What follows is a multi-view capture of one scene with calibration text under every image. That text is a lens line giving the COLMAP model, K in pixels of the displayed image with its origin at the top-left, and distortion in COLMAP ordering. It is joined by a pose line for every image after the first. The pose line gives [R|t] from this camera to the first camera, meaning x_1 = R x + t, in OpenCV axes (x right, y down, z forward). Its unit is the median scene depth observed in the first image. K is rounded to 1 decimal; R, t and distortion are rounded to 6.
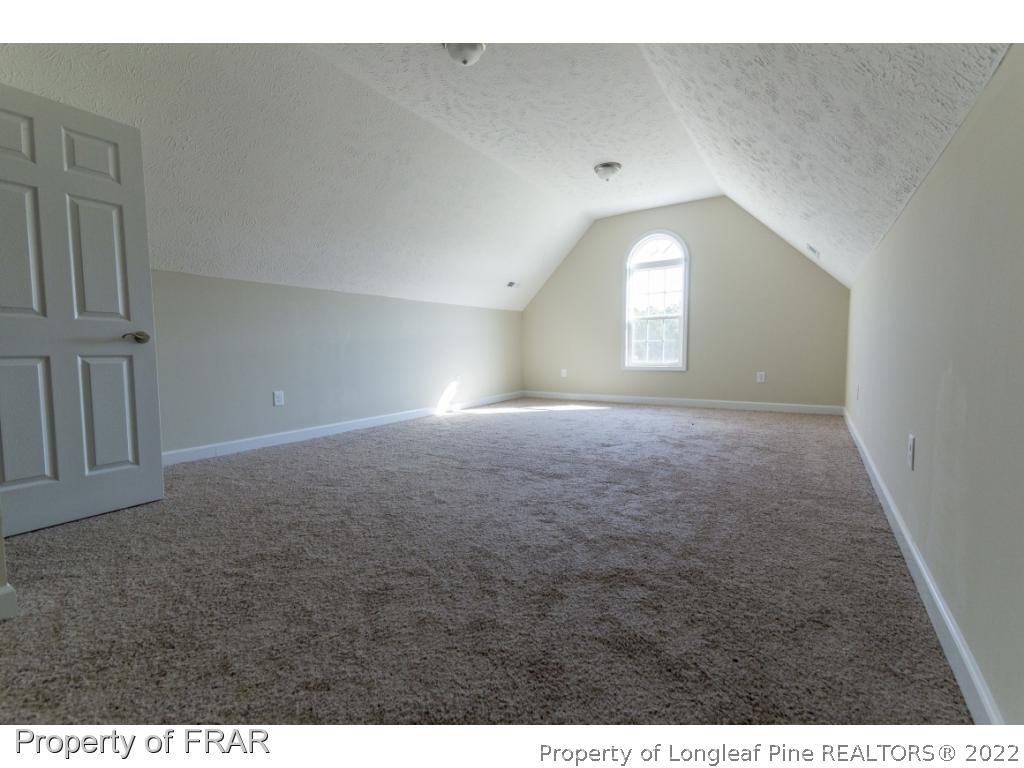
lens RADIAL K [[456.8, 0, 512.4], [0, 456.8, 382.9], [0, 0, 1]] dist [0.024157, -0.002827]
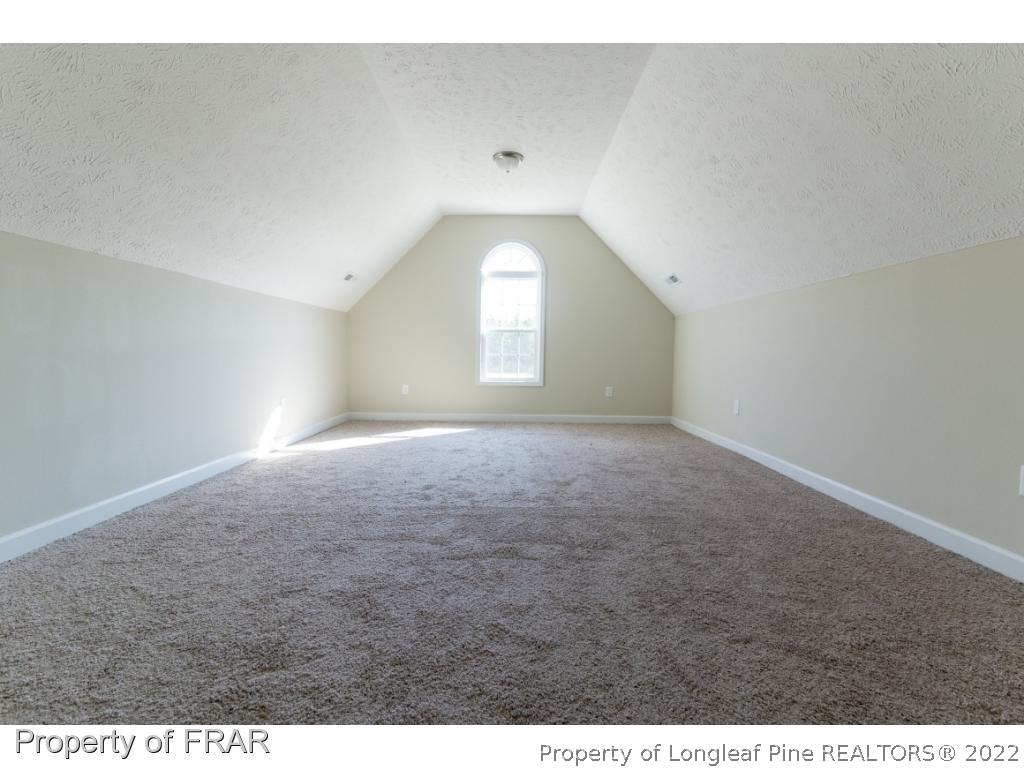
lens RADIAL K [[456.8, 0, 511.6], [0, 456.8, 379.7], [0, 0, 1]] dist [0.024157, -0.002827]
pose [[0.845282, -0.007460, 0.534269, -0.202503], [0.019159, 0.999683, -0.016353, -0.025941], [-0.533977, 0.024058, 0.845156, 0.214239]]
